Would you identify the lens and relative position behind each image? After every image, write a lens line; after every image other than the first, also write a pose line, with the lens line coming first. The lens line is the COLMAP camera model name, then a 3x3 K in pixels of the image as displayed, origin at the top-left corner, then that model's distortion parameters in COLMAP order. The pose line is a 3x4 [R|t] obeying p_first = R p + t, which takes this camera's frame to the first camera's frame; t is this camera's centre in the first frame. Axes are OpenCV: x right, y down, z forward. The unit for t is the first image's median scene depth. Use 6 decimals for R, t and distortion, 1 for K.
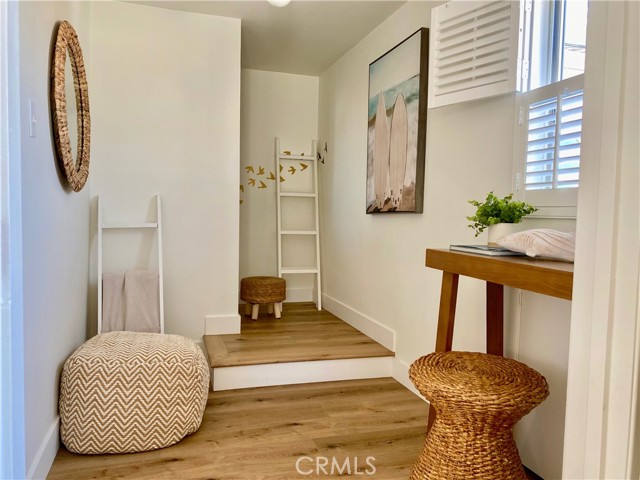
lens RADIAL K [[492.1, 0, 319.6], [0, 492.1, 240.3], [0, 0, 1]] dist [0.000108, 0.000006]
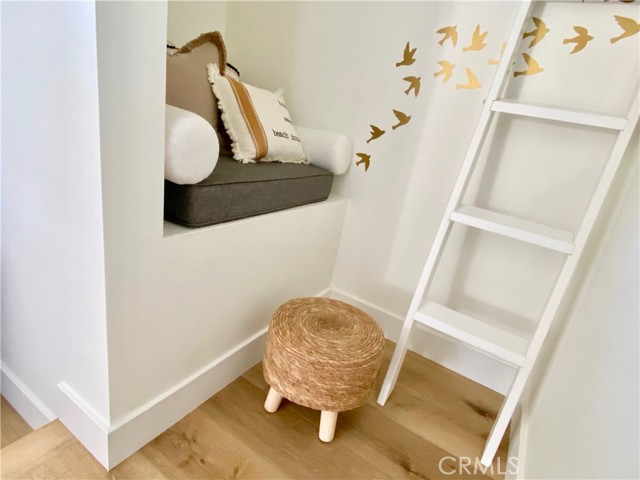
lens RADIAL K [[365.2, 0, 320.8], [0, 365.2, 237.9], [0, 0, 1]] dist [0.018685, -0.002886]
pose [[0.656165, 0.342162, -0.672586, 0.042606], [-0.208679, 0.938813, 0.274014, -0.051810], [0.725190, -0.039444, 0.687418, 0.718560]]
